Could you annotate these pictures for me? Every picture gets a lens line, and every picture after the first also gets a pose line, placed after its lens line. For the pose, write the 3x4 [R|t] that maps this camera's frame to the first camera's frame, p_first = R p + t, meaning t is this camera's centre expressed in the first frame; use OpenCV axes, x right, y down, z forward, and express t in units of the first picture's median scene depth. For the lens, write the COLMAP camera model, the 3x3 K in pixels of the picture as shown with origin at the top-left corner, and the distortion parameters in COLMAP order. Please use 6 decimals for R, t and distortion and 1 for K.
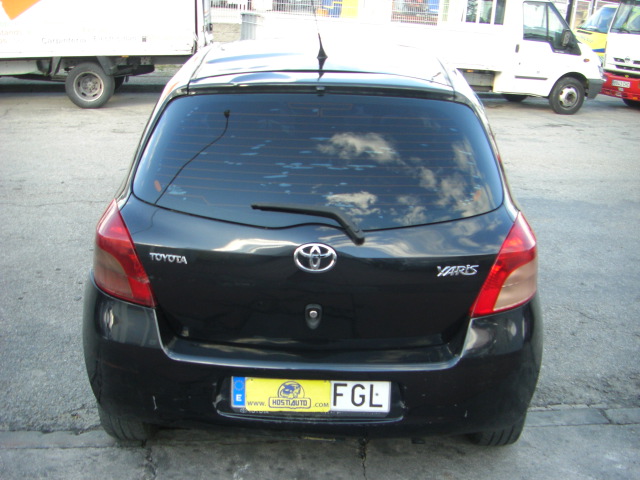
lens RADIAL K [[720.0, 0, 316.6], [0, 720.0, 290.4], [0, 0, 1]] dist [-0.178418, 0.114287]
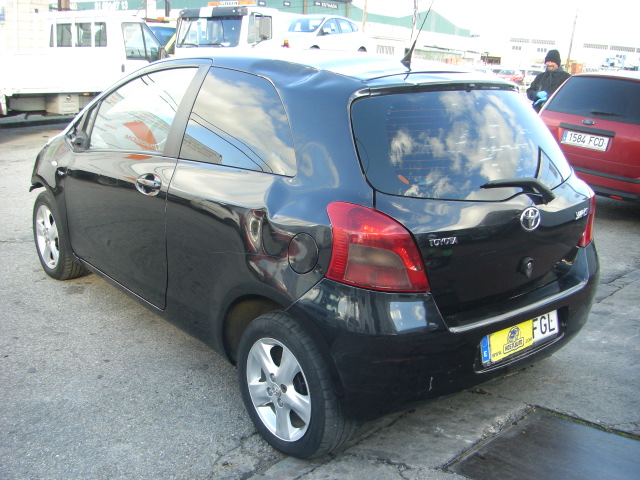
lens RADIAL K [[720.0, 0, 316.6], [0, 720.0, 290.4], [0, 0, 1]] dist [-0.178418, 0.114287]
pose [[0.765169, -0.221718, 0.604448, -0.980039], [0.241046, 0.969205, 0.050375, -0.070634], [-0.597003, 0.107154, 0.795050, 0.245017]]
